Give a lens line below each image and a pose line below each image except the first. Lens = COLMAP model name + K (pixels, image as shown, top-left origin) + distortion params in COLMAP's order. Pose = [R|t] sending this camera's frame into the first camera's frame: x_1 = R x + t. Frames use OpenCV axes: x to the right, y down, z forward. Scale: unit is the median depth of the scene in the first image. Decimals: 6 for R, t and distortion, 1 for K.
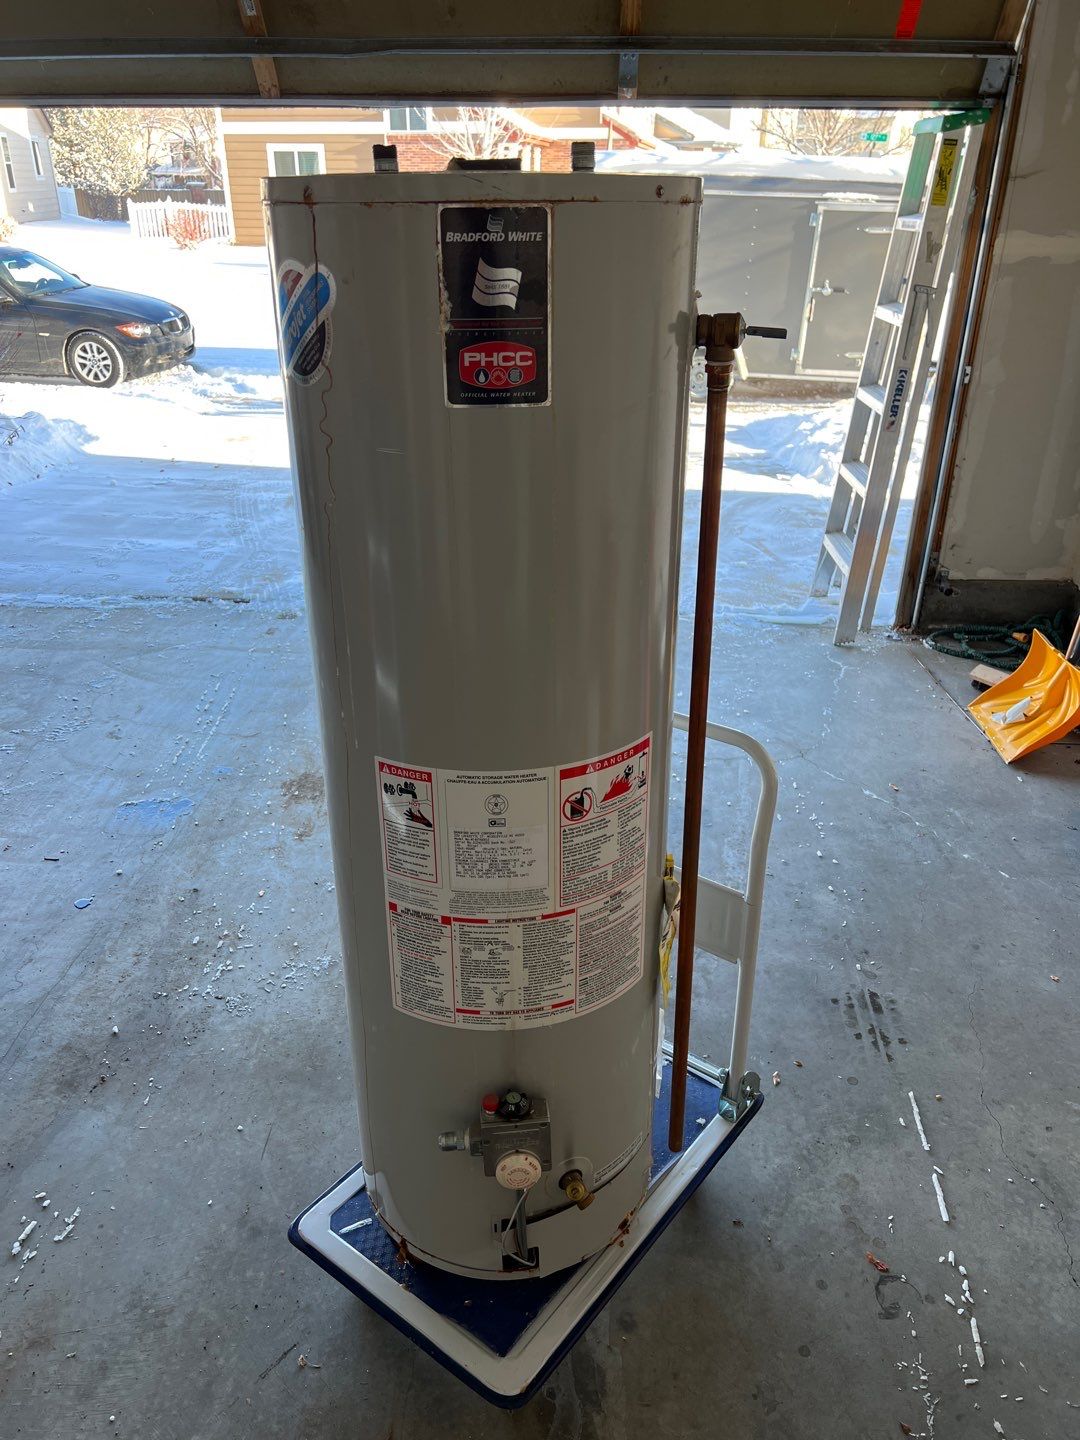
lens RADIAL K [[1077.2, 0, 538.5], [0, 1077.2, 720.4], [0, 0, 1]] dist [0.042398, -0.051154]
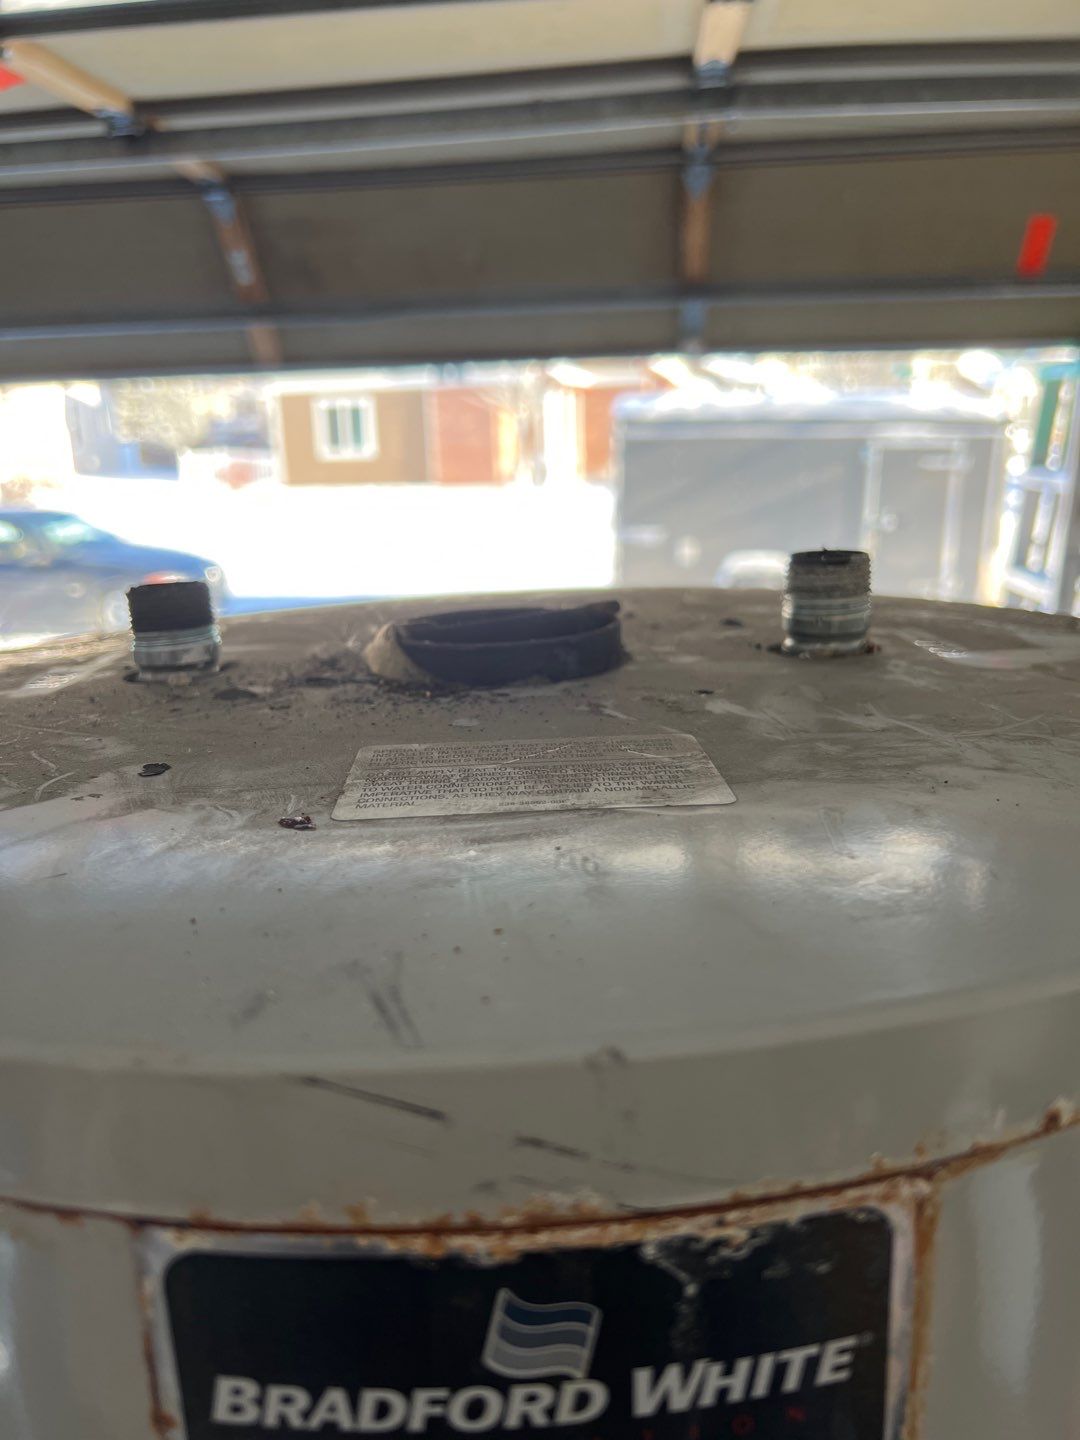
lens RADIAL K [[1077.2, 0, 538.5], [0, 1077.2, 720.4], [0, 0, 1]] dist [0.042398, -0.051154]
pose [[0.998869, -0.021274, -0.042520, -0.009662], [0.012844, 0.981800, -0.189485, -0.152013], [0.045778, 0.188725, 0.980962, 0.250698]]
